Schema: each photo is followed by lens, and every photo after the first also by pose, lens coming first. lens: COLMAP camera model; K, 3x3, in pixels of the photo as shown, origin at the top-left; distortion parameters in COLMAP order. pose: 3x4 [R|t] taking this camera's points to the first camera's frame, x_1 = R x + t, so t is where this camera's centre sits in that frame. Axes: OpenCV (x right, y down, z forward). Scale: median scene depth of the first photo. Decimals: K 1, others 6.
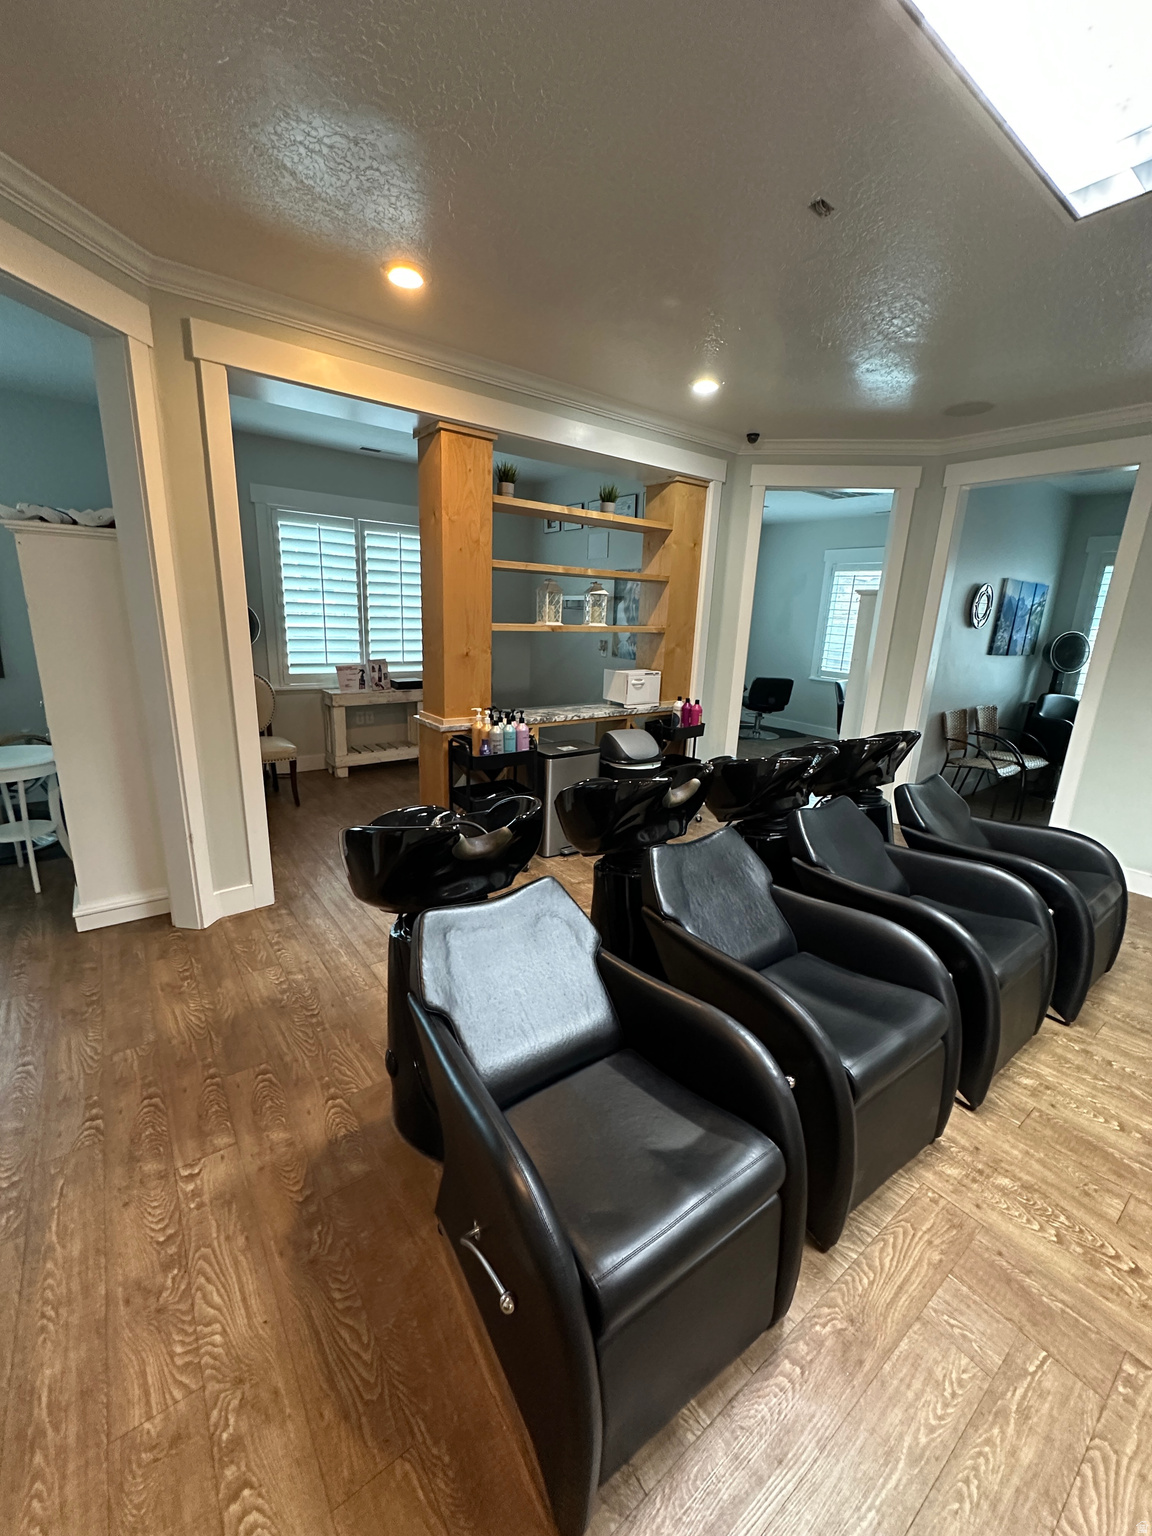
lens RADIAL K [[610.9, 0, 572.0], [0, 610.9, 770.3], [0, 0, 1]] dist [-0.000868, 0.000430]
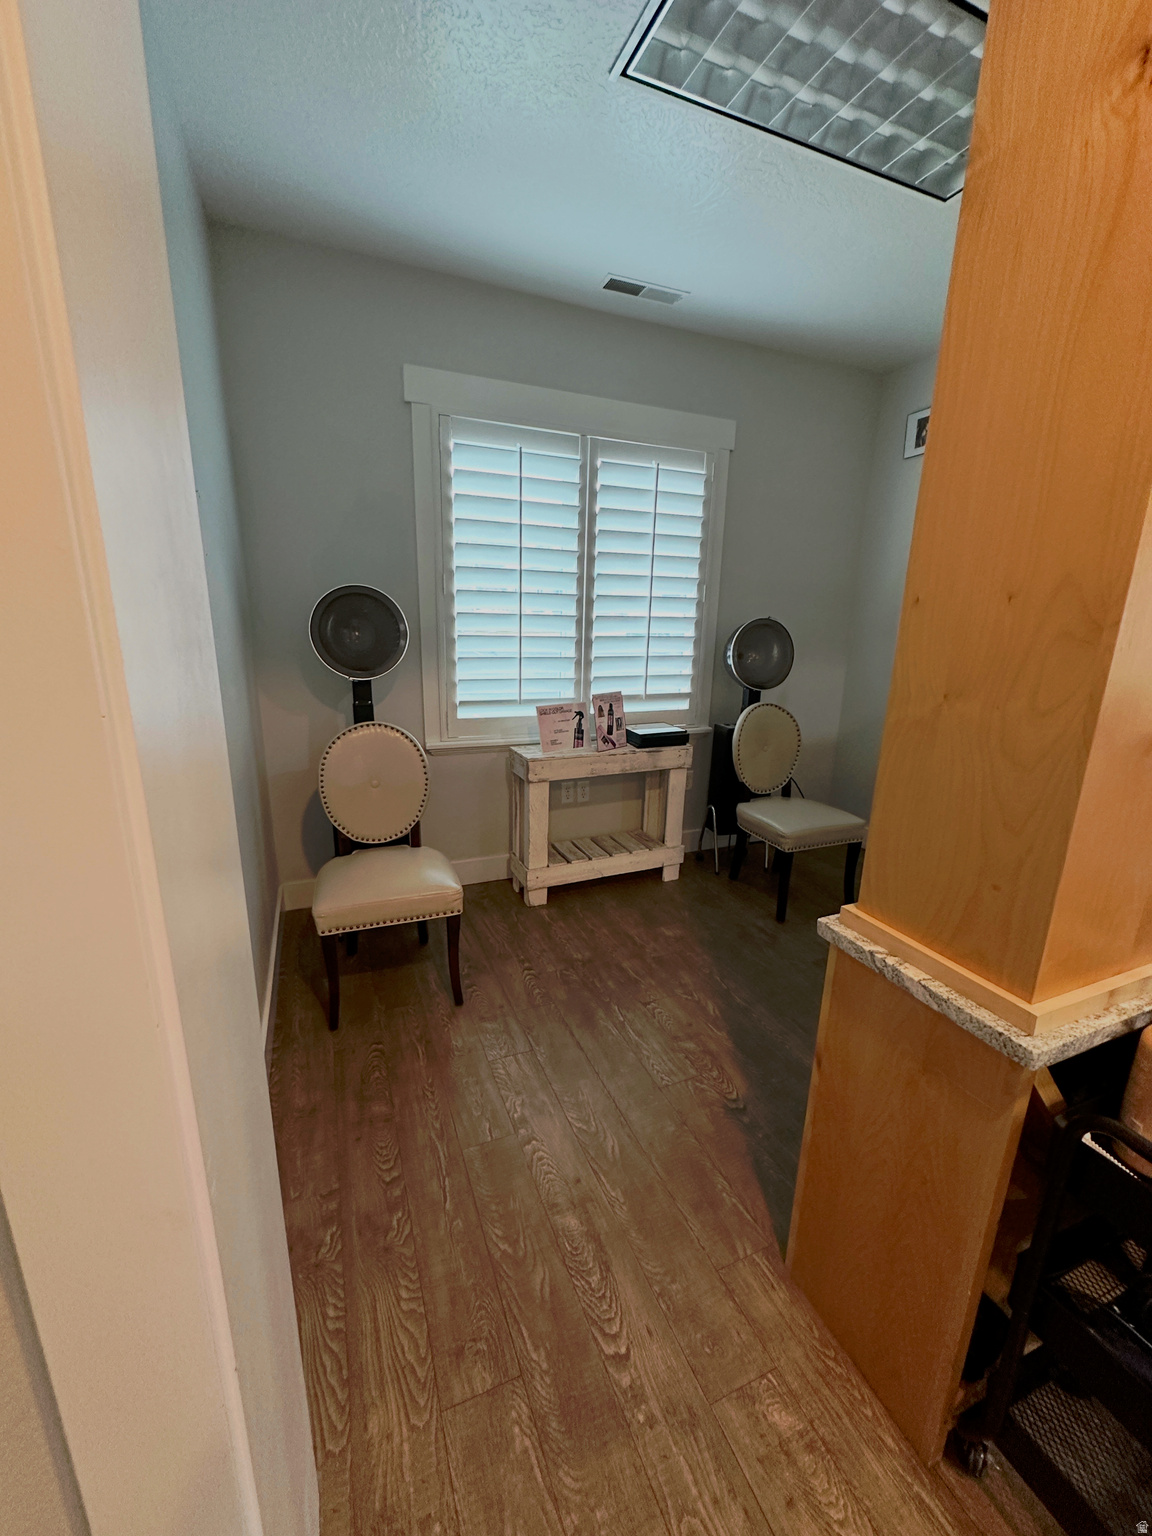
lens RADIAL K [[610.9, 0, 574.1], [0, 610.9, 765.3], [0, 0, 1]] dist [-0.000868, 0.000430]
pose [[0.970505, 0.044504, -0.236940, -0.215658], [-0.046774, 0.998898, -0.003965, -0.113751], [0.236502, 0.014931, 0.971516, 0.464048]]
